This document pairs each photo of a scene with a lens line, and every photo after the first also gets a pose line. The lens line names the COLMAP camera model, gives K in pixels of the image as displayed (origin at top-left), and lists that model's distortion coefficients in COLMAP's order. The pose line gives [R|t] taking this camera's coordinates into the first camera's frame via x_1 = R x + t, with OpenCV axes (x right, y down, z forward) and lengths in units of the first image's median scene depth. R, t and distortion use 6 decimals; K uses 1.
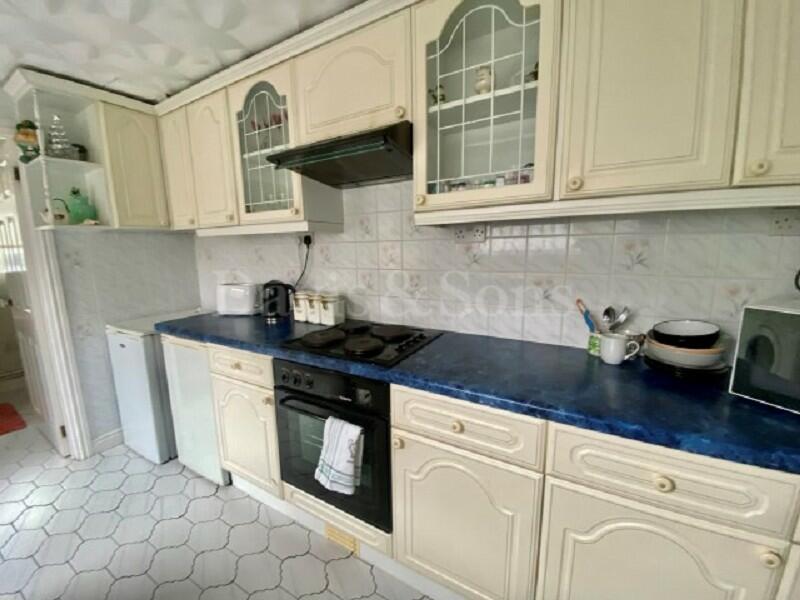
lens RADIAL K [[323.8, 0, 395.0], [0, 323.8, 299.4], [0, 0, 1]] dist [0.018655, -0.019868]
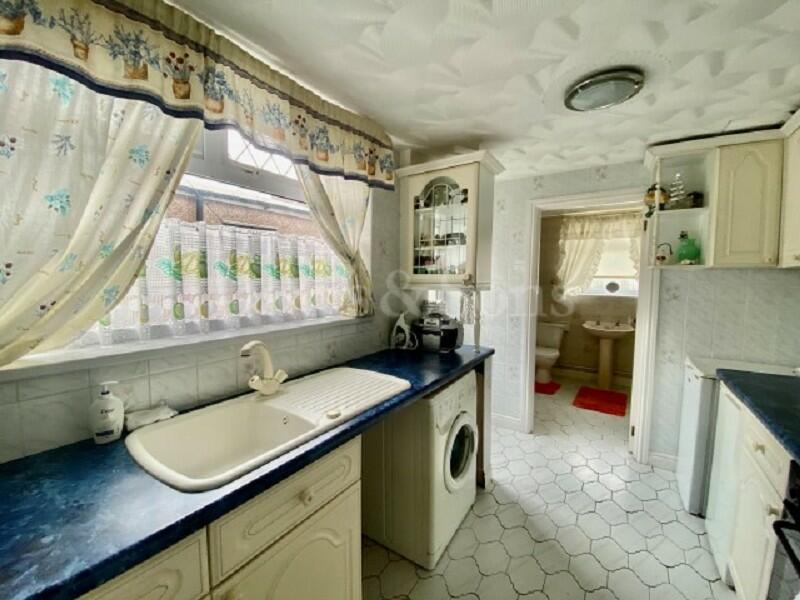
lens RADIAL K [[323.8, 0, 395.0], [0, 323.8, 299.4], [0, 0, 1]] dist [0.018655, -0.019868]
pose [[-0.094160, 0.090939, -0.991395, 0.249489], [-0.170130, 0.979701, 0.106025, -0.060188], [0.980913, 0.178650, -0.076778, 0.132190]]
